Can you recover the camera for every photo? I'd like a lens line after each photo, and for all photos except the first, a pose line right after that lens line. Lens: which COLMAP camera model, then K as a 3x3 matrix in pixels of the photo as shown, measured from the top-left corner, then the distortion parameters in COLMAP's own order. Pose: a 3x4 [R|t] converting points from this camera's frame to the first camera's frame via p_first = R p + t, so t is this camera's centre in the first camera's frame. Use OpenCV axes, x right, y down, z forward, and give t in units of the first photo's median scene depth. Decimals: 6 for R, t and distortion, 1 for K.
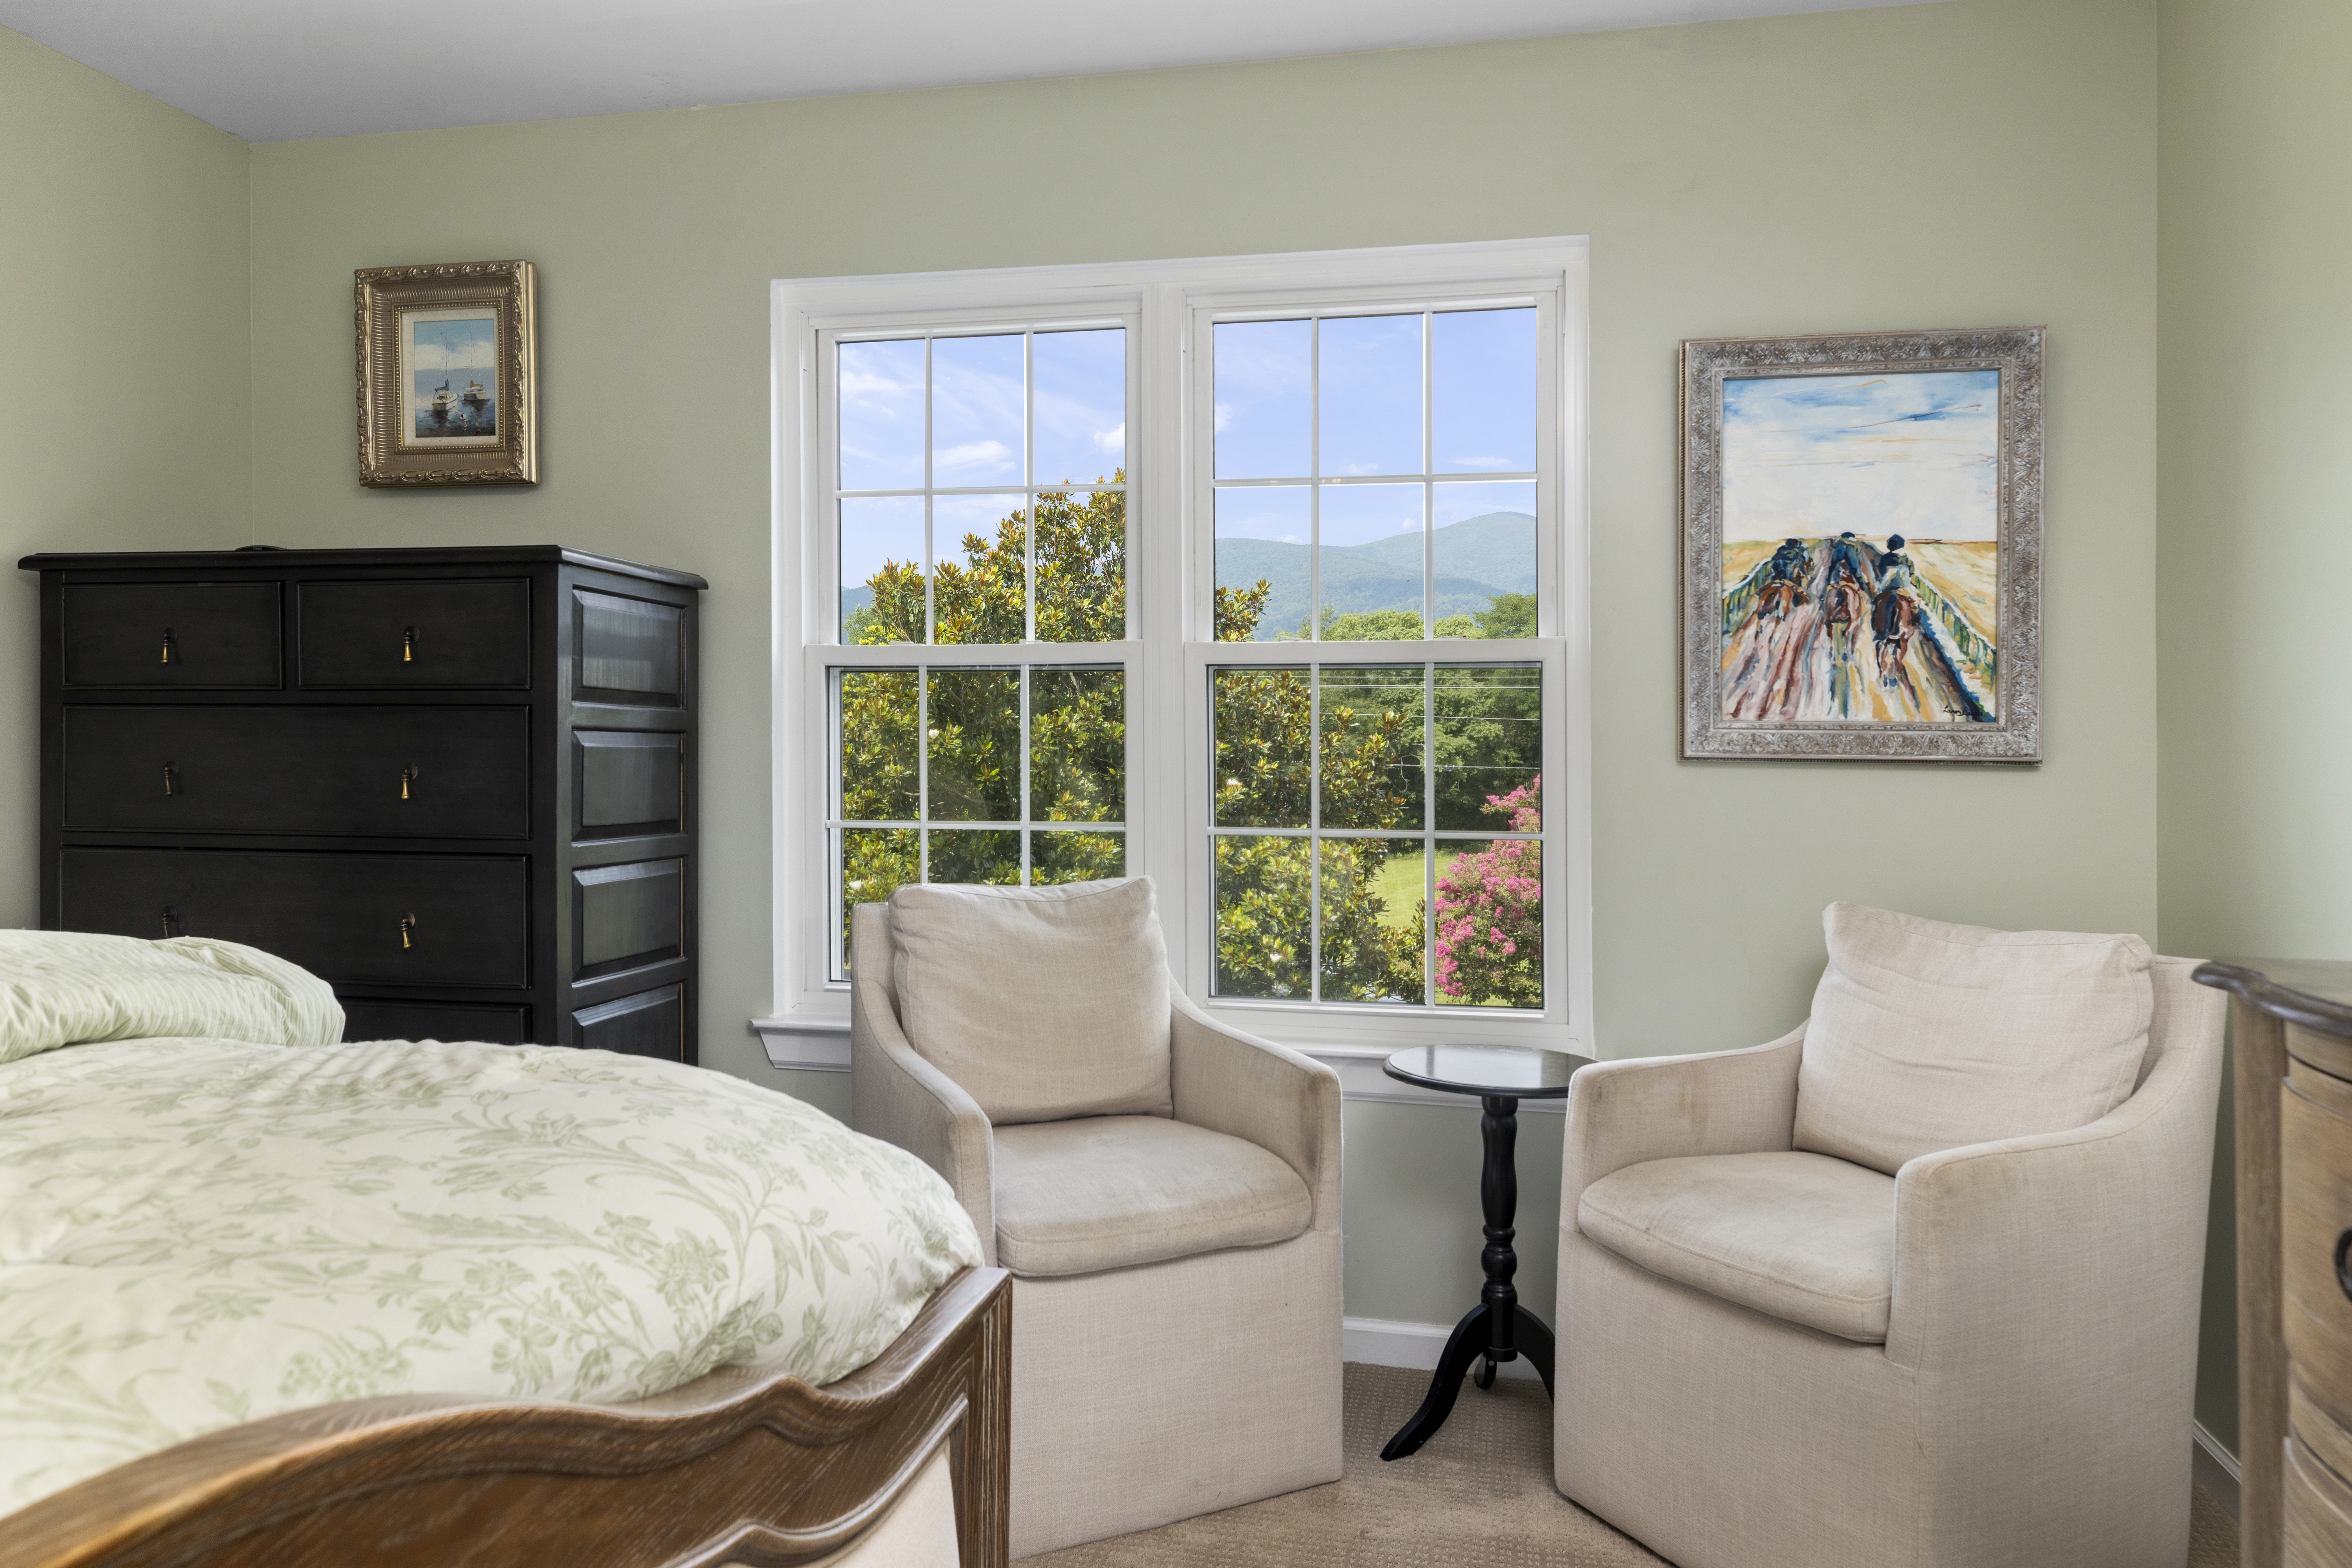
lens RADIAL K [[1561.9, 0, 1176.0], [0, 1561.9, 784.0], [0, 0, 1]] dist [0.006388, 0.000674]
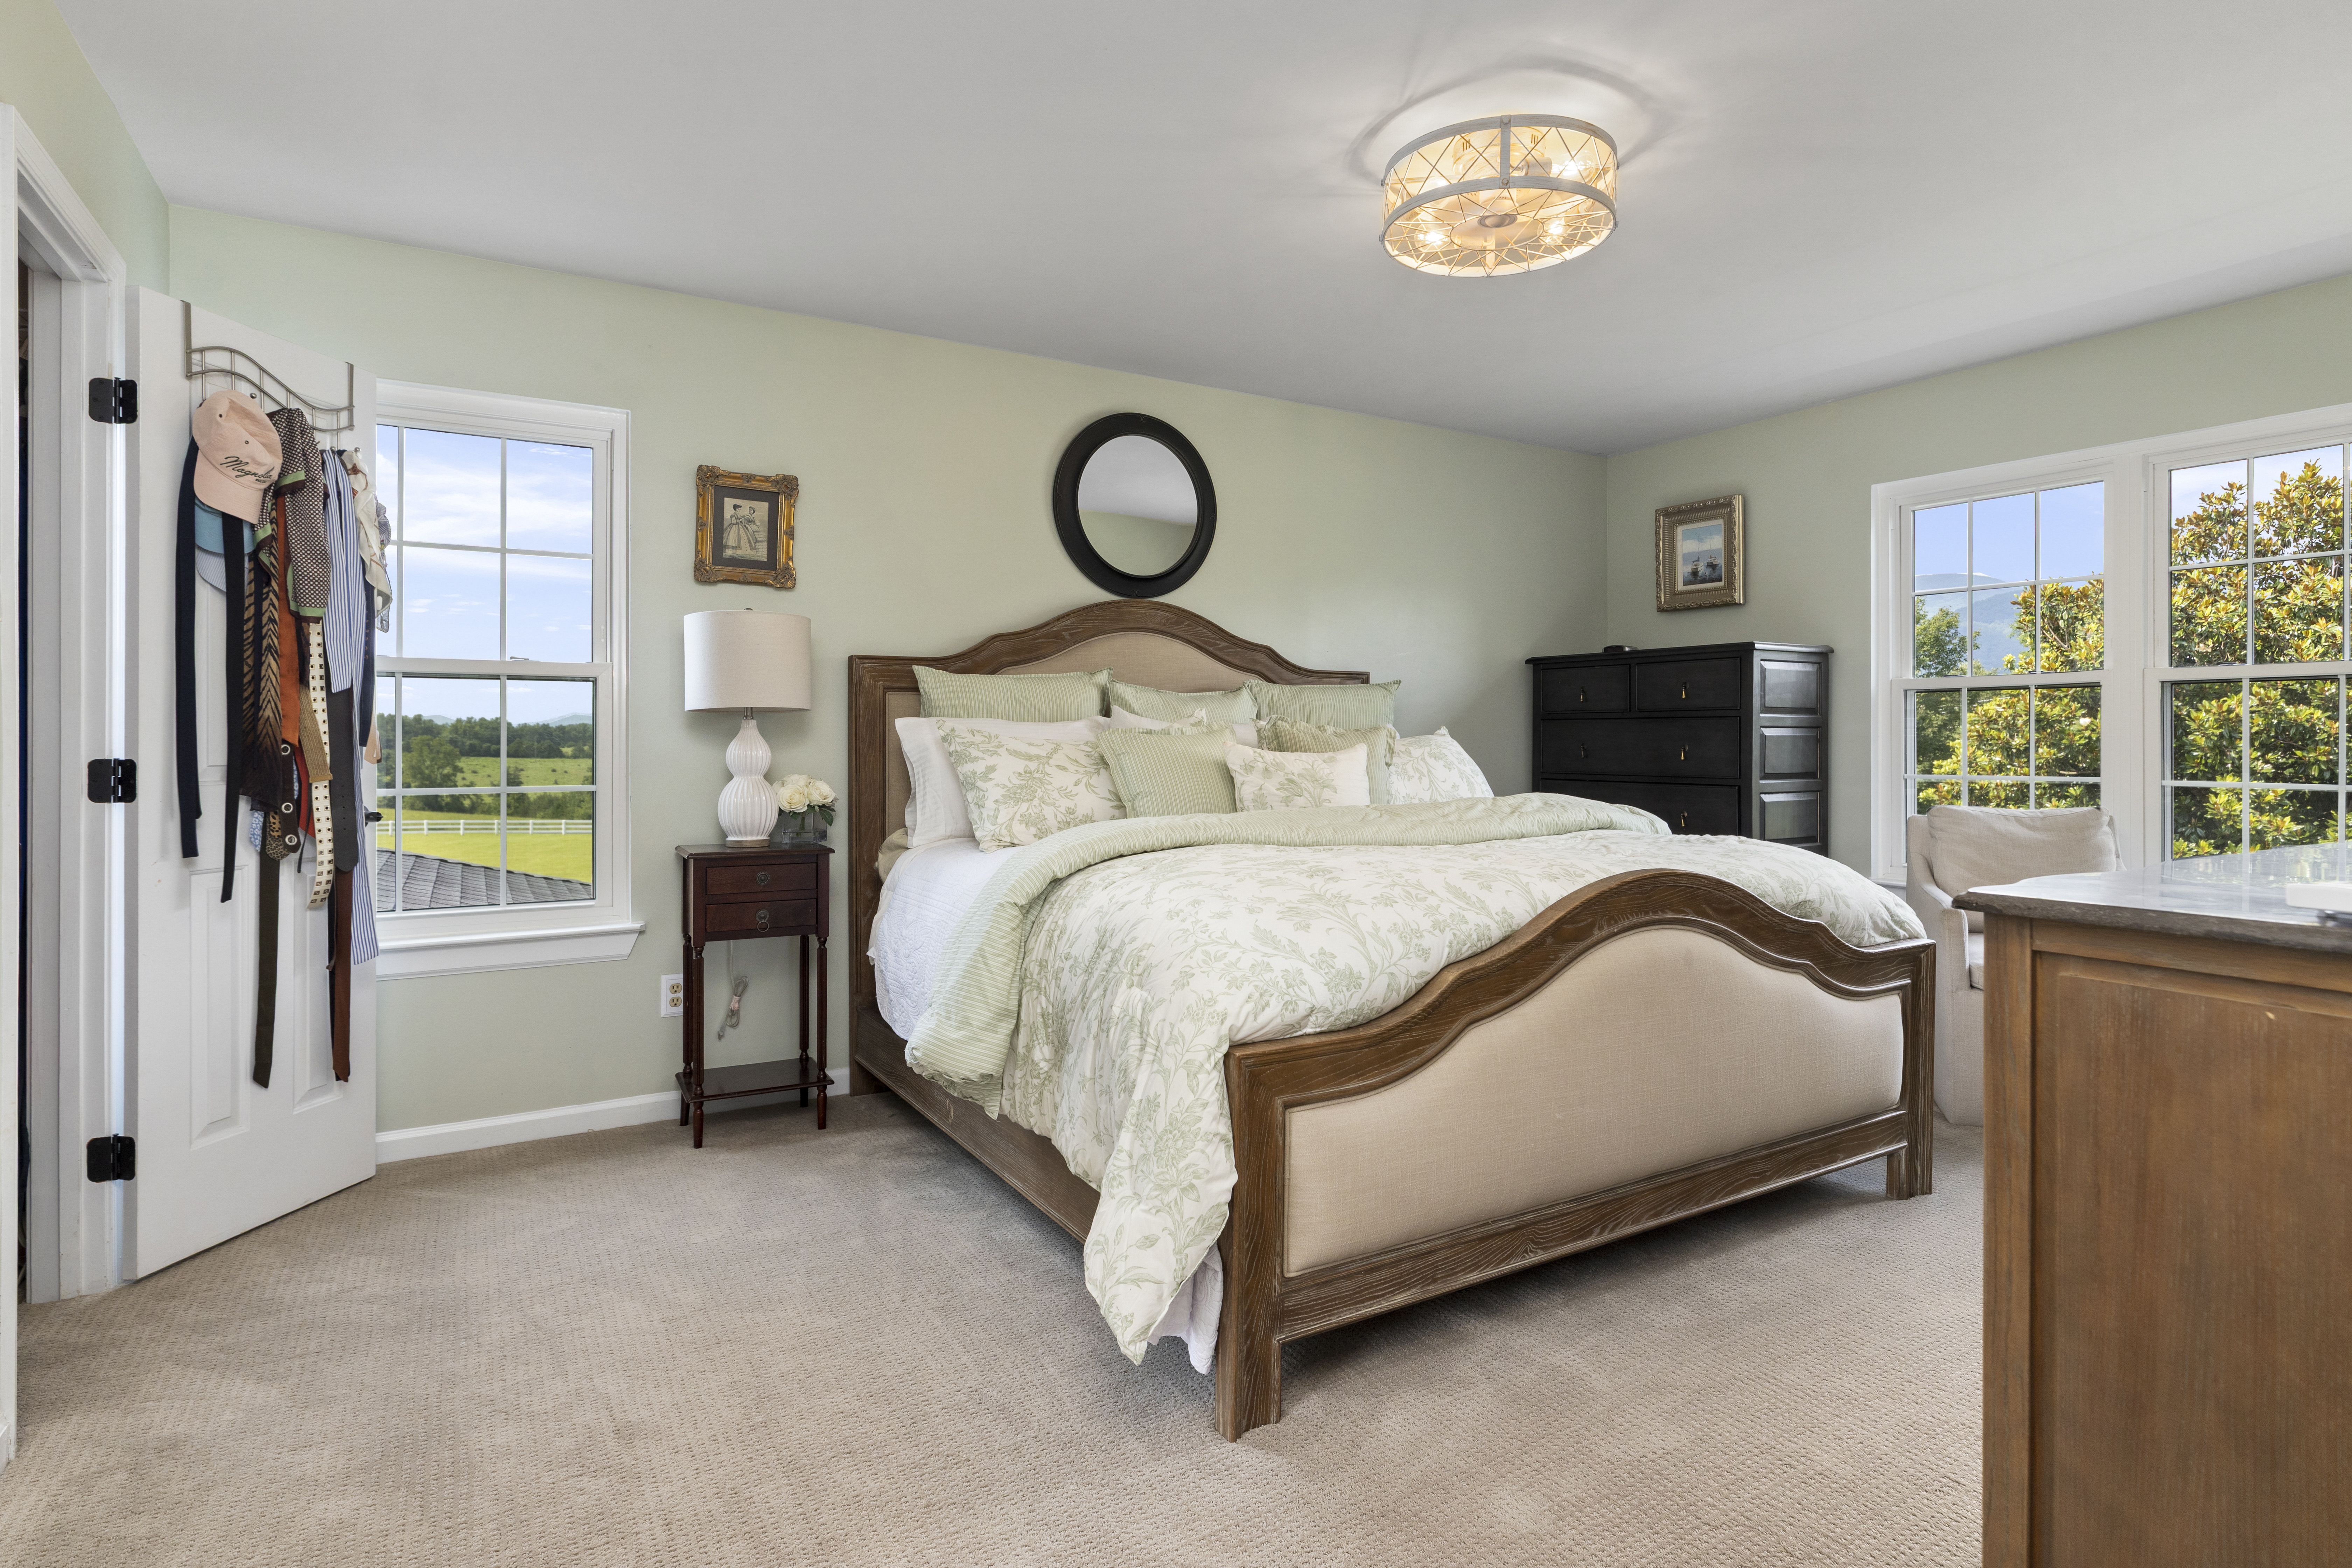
lens RADIAL K [[1213.7, 0, 1178.3], [0, 1213.7, 749.6], [0, 0, 1]] dist [-0.000015, 0.000048]
pose [[0.681851, -0.001103, -0.731490, 0.237271], [-0.007727, 0.999932, -0.008711, 0.013642], [0.731450, 0.011592, 0.681796, -0.592433]]
